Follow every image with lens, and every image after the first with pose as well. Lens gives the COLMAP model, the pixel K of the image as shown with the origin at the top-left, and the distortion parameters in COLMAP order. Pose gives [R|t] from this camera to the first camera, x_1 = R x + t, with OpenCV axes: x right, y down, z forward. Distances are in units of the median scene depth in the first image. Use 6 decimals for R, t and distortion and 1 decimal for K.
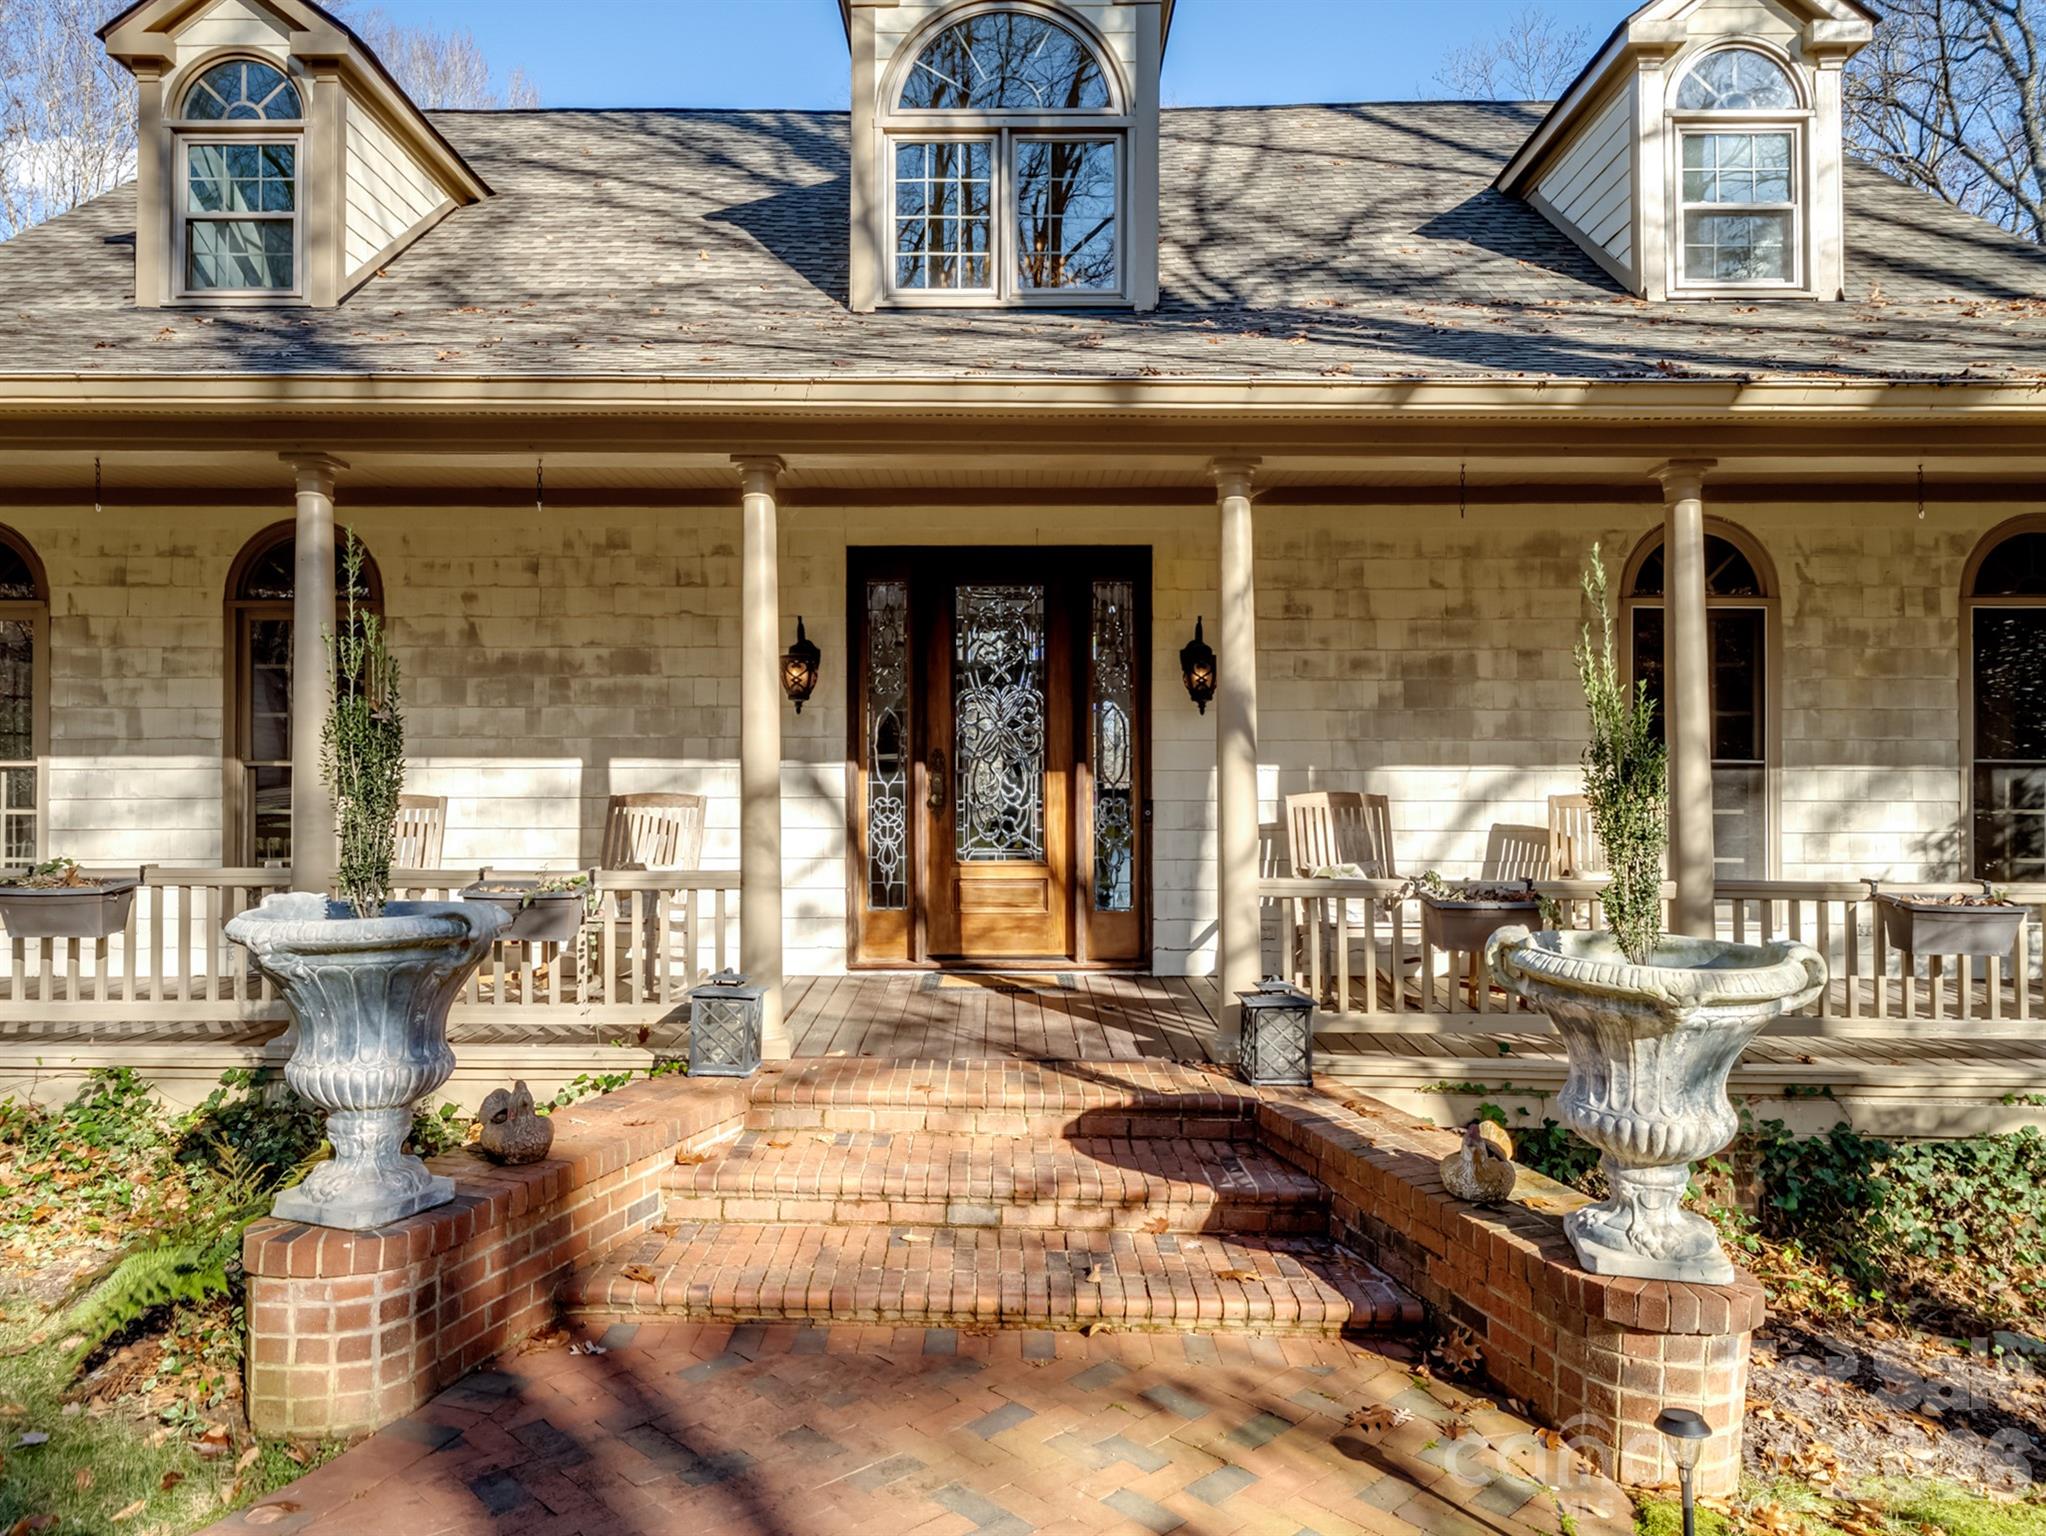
lens RADIAL K [[961.7, 0, 1016.7], [0, 961.7, 778.6], [0, 0, 1]] dist [0.000995, 0.000109]
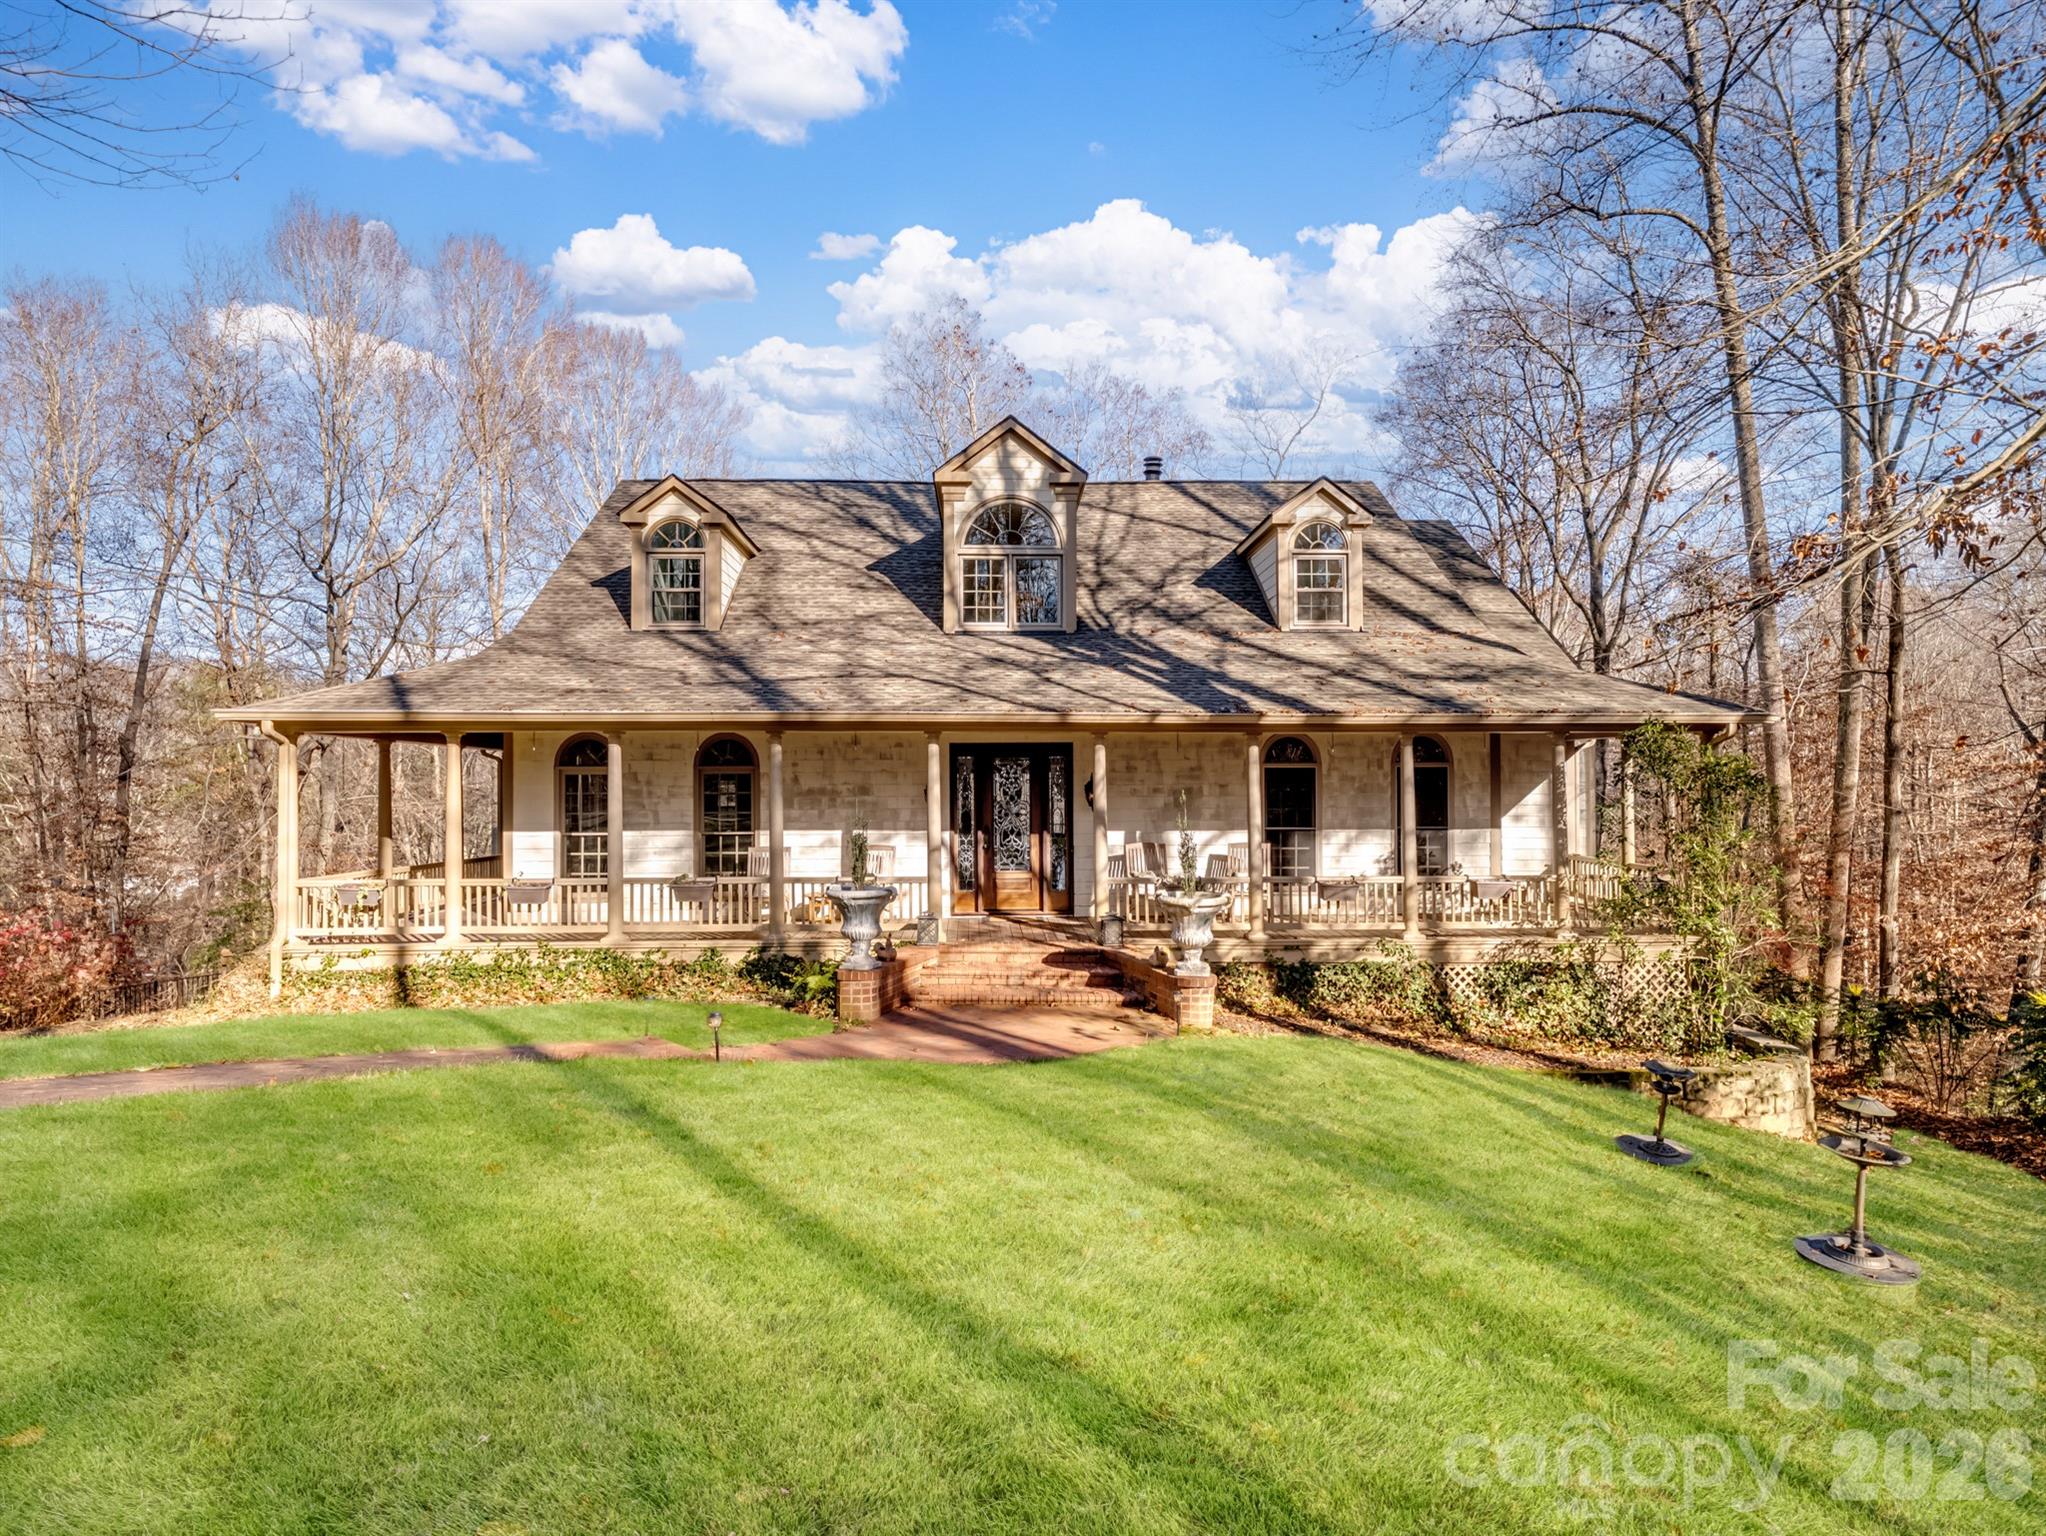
lens RADIAL K [[961.7, 0, 1020.6], [0, 961.7, 760.2], [0, 0, 1]] dist [0.000995, 0.000109]
pose [[0.998455, -0.003002, 0.055482, -0.131997], [0.003542, 0.999947, -0.009626, -0.171483], [-0.055450, 0.009808, 0.998413, -1.455040]]
